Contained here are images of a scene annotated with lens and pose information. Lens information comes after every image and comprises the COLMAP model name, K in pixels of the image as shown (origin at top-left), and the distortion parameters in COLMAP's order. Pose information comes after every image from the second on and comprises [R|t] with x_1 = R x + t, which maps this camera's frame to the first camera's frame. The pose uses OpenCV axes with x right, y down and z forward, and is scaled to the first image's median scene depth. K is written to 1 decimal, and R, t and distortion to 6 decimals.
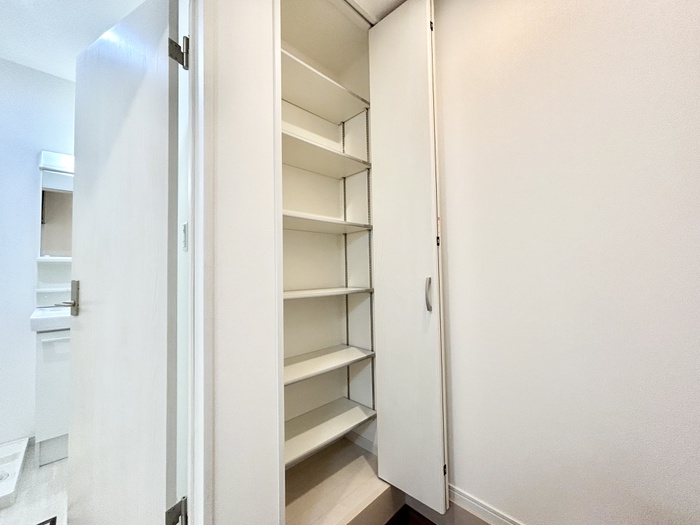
lens RADIAL K [[280.8, 0, 350.0], [0, 280.8, 262.5], [0, 0, 1]] dist [0.001122, -0.000119]
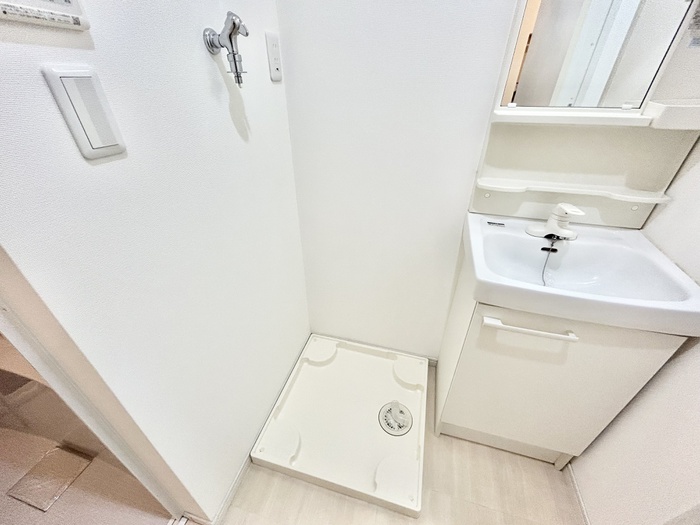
lens RADIAL K [[280.8, 0, 350.0], [0, 280.8, 262.5], [0, 0, 1]] dist [0.001122, -0.000119]
pose [[0.510391, 0.479716, -0.713704, -0.816480], [0.023246, 0.821944, 0.569094, -0.070565], [0.859628, -0.307051, 0.408361, 0.569954]]
